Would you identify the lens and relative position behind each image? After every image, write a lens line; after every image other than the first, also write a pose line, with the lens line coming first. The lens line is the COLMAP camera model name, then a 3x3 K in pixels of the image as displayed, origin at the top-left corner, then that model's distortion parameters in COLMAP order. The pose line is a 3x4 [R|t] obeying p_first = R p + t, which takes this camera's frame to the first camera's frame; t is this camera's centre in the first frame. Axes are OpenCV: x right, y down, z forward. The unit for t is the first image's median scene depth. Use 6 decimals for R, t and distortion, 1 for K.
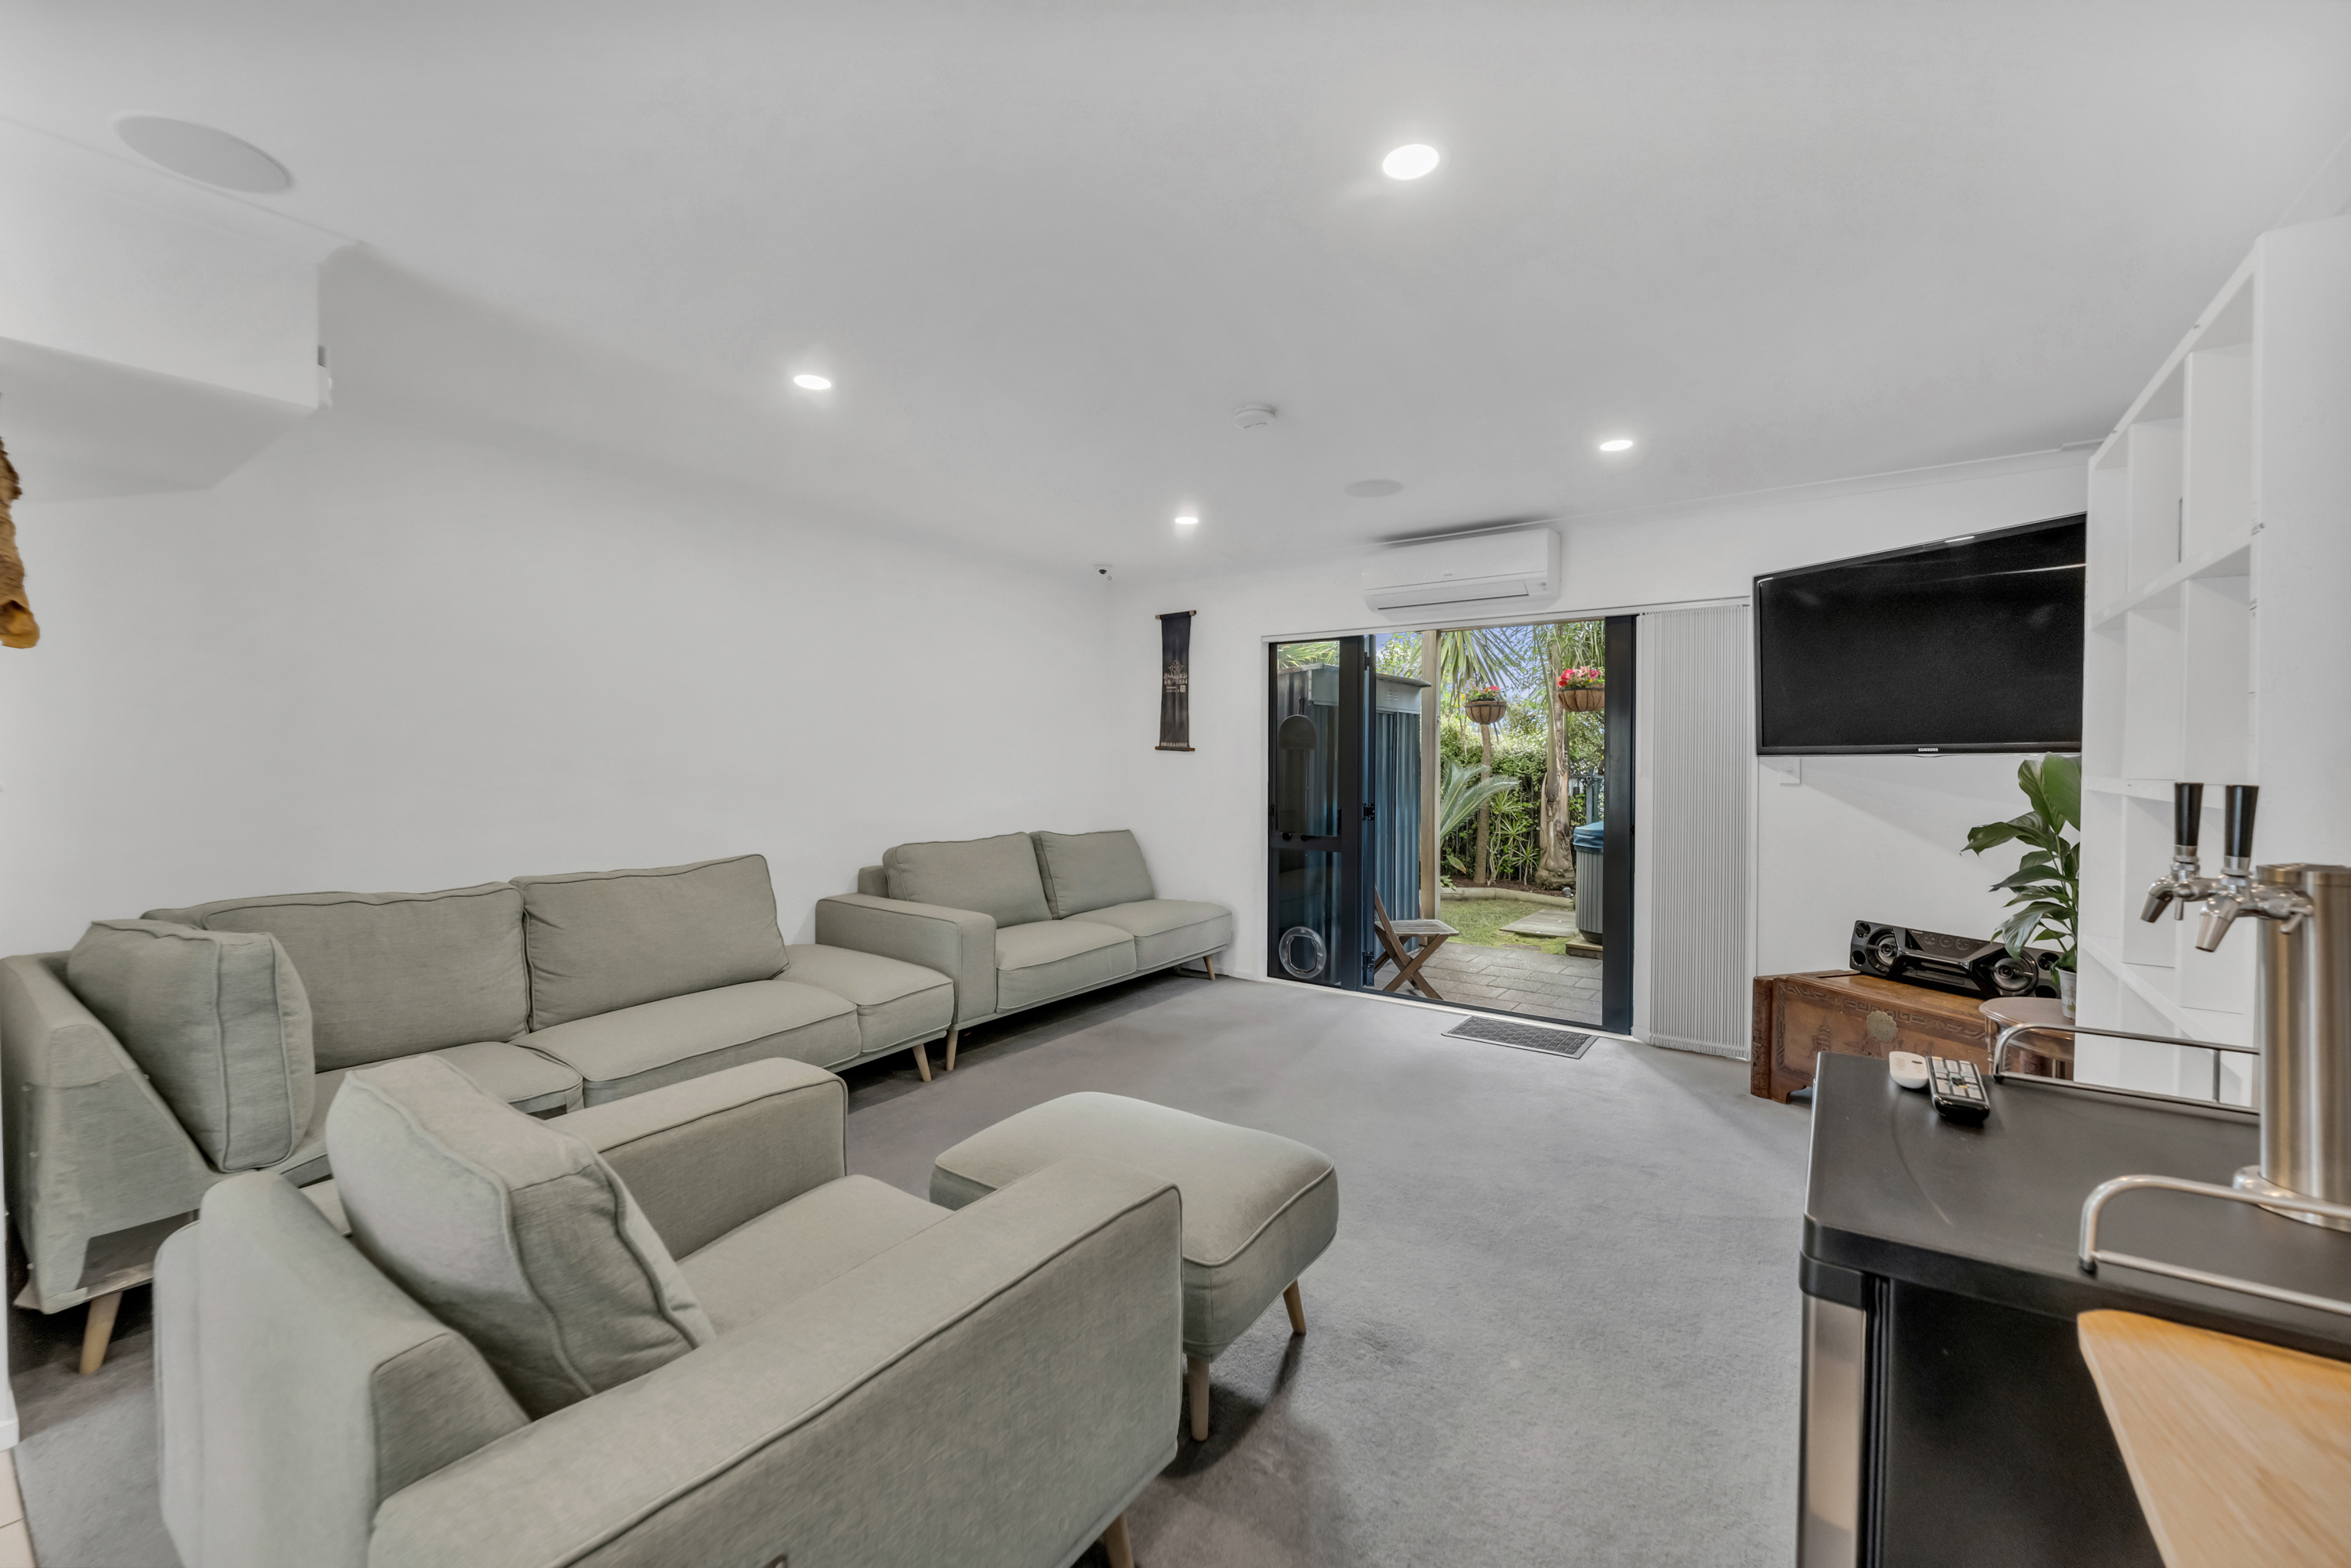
lens RADIAL K [[931.0, 0, 1175.5], [0, 931.0, 784.0], [0, 0, 1]] dist [-0.000163, -0.000102]
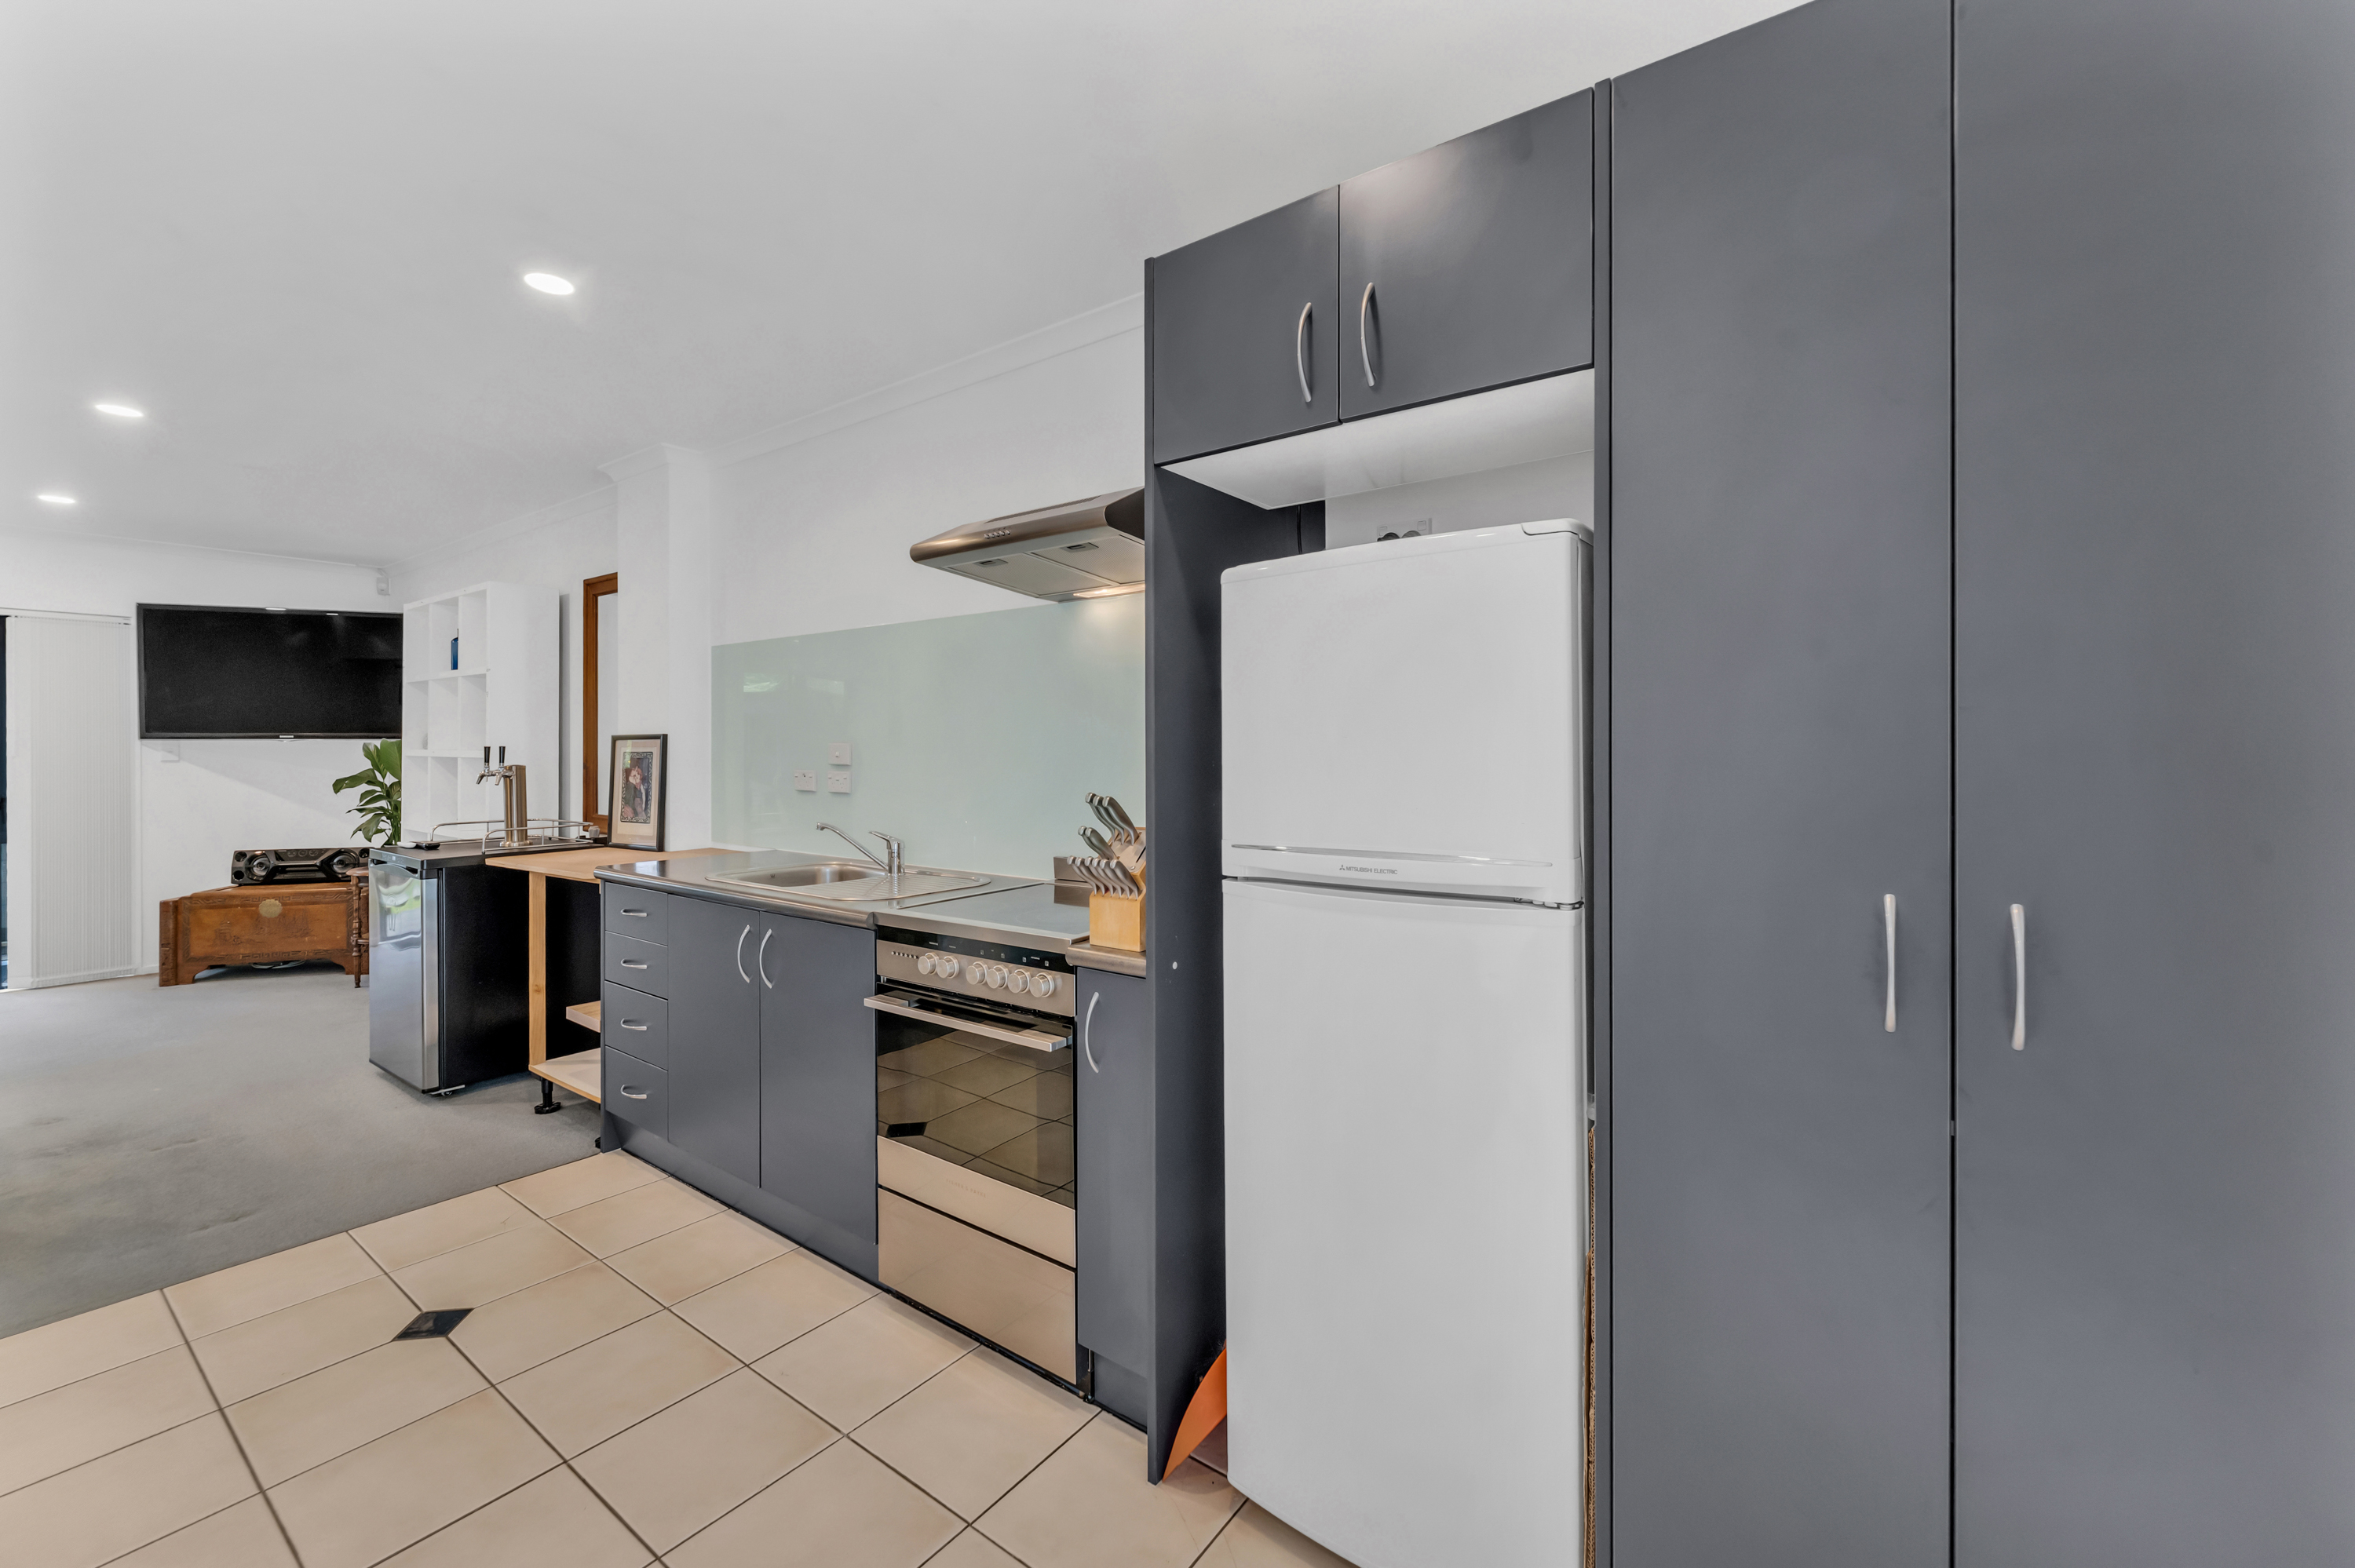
lens RADIAL K [[968.6, 0, 1168.7], [0, 968.6, 737.7], [0, 0, 1]] dist [-0.001078, -0.000083]
pose [[0.016873, 0.009070, 0.999817, -0.795415], [0.026837, 0.999594, -0.009521, 0.020950], [-0.999497, 0.026993, 0.016623, -0.523021]]
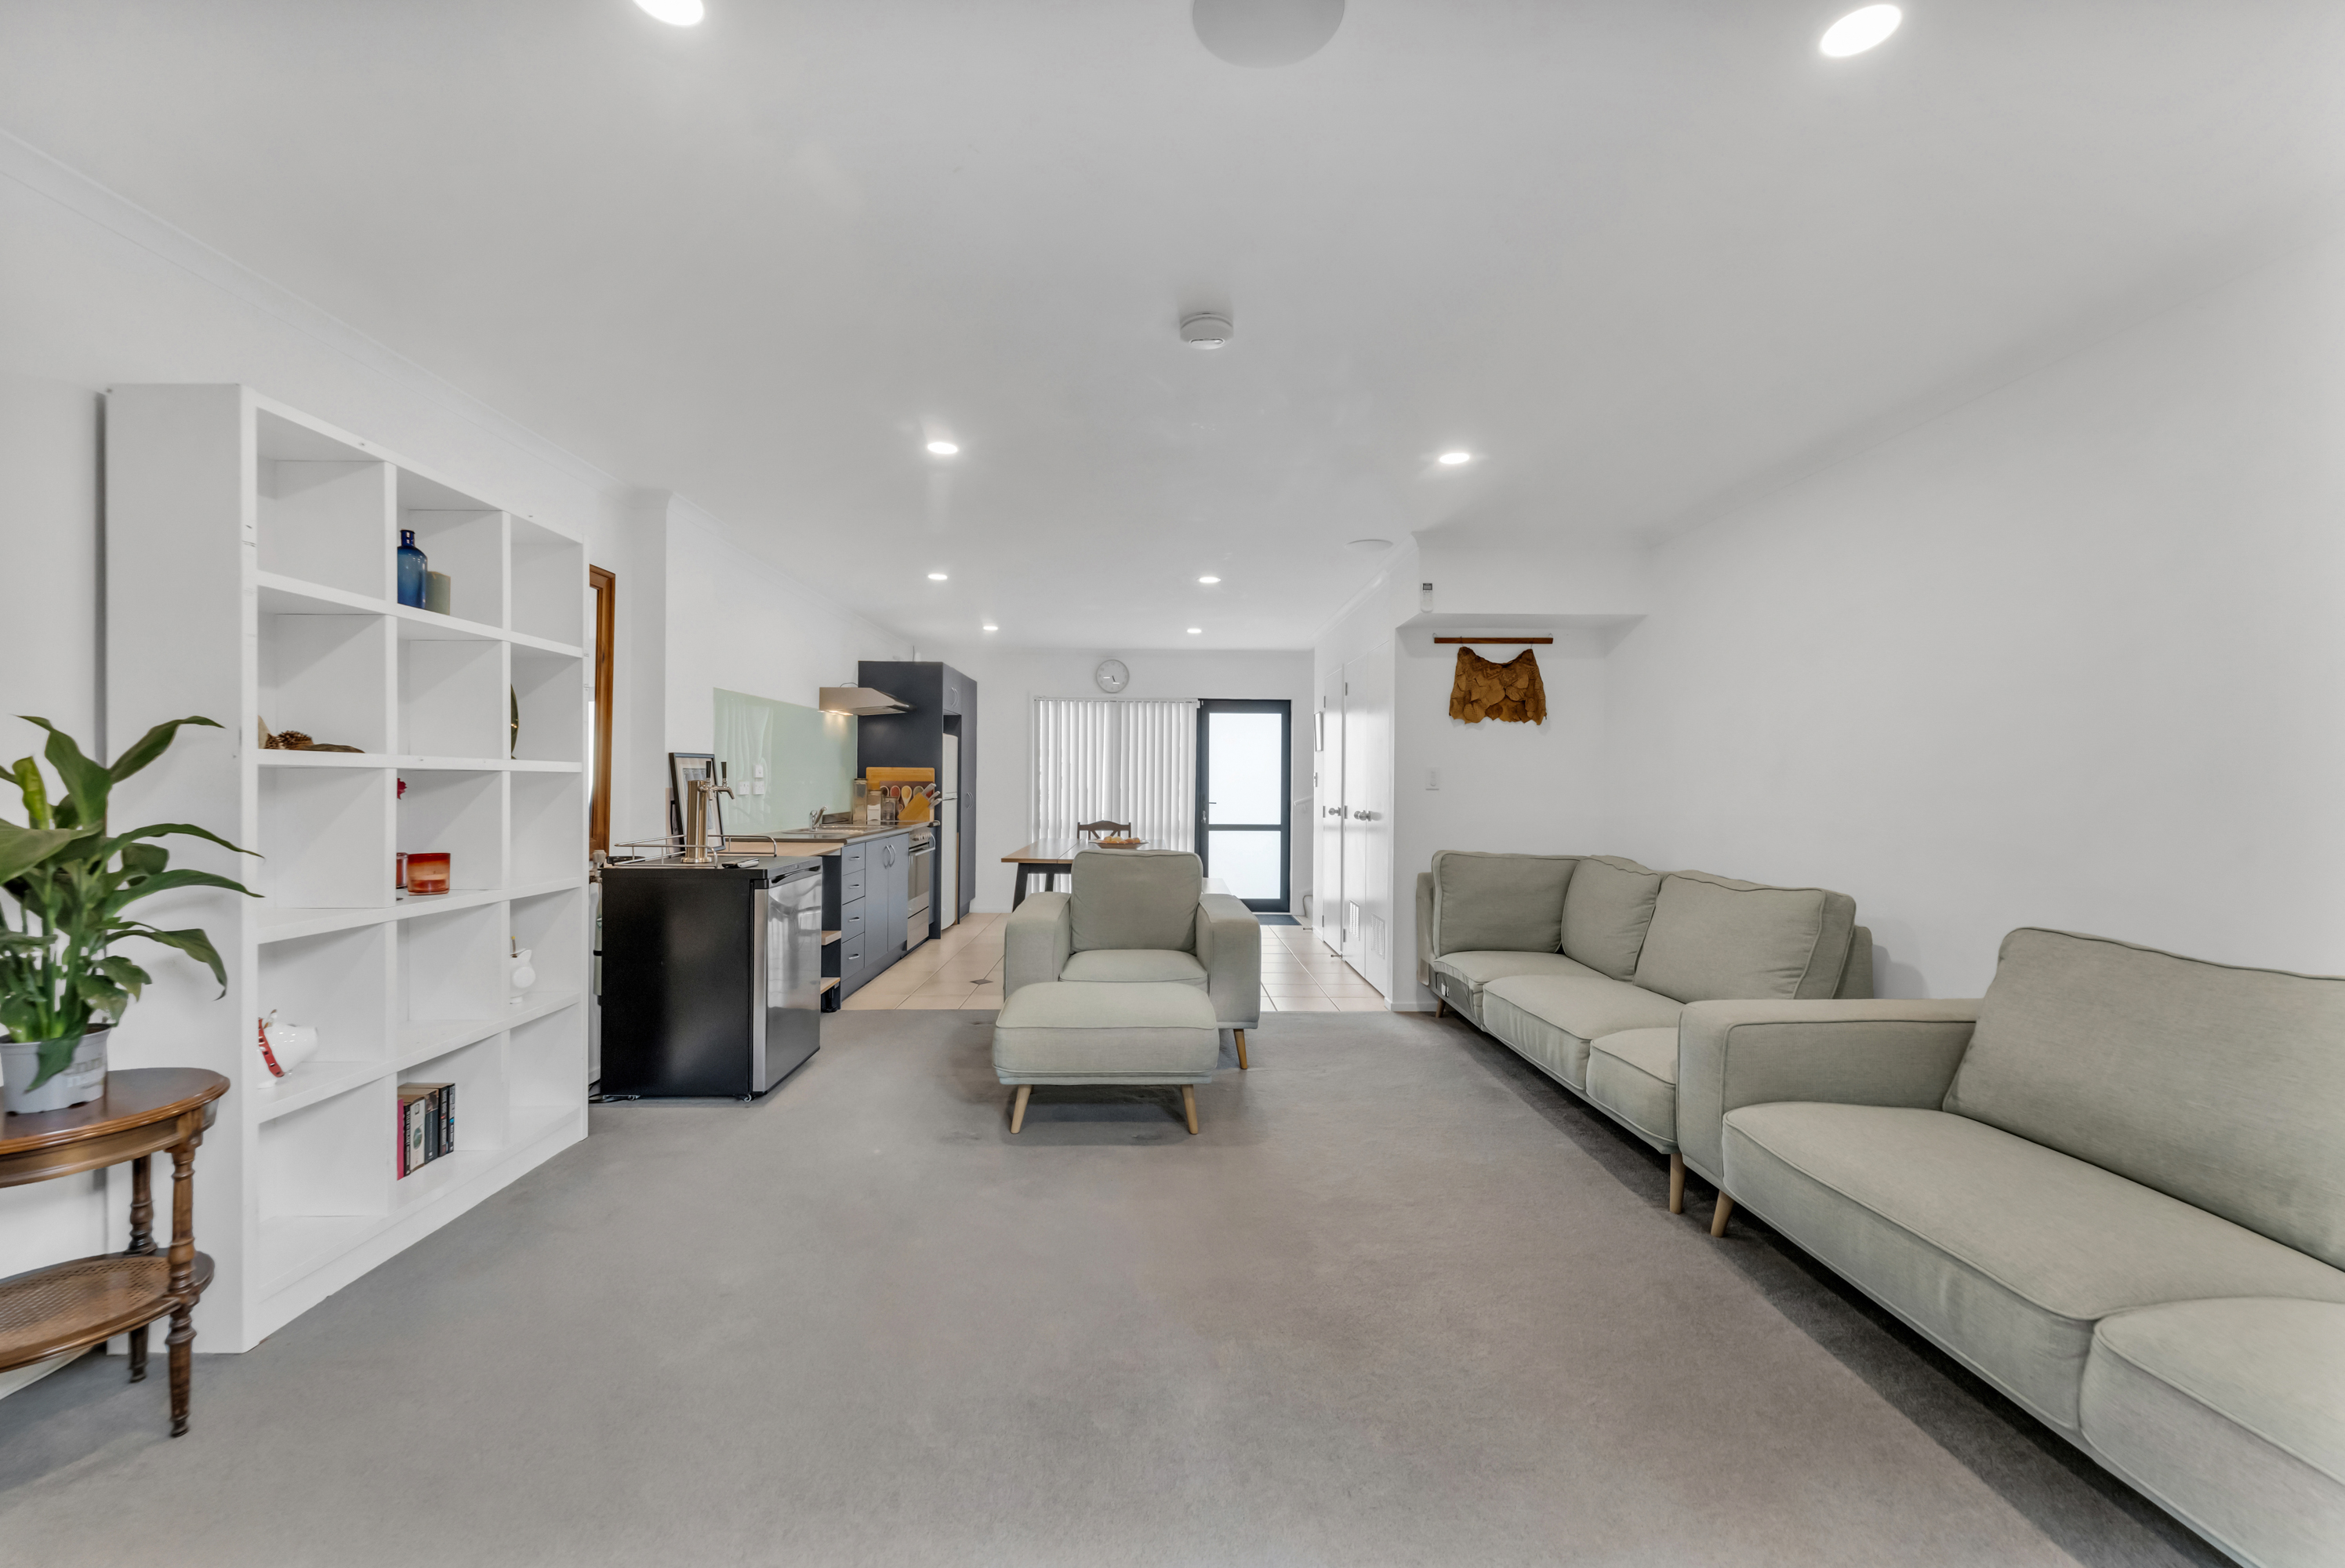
lens RADIAL K [[940.5, 0, 1172.5], [0, 940.5, 784.0], [0, 0, 1]] dist [-0.000143, -0.000328]
pose [[-0.802281, -0.009748, -0.596867, 0.520201], [-0.029381, 0.999300, 0.023172, -0.015746], [0.596224, 0.036127, -0.802005, 1.442168]]
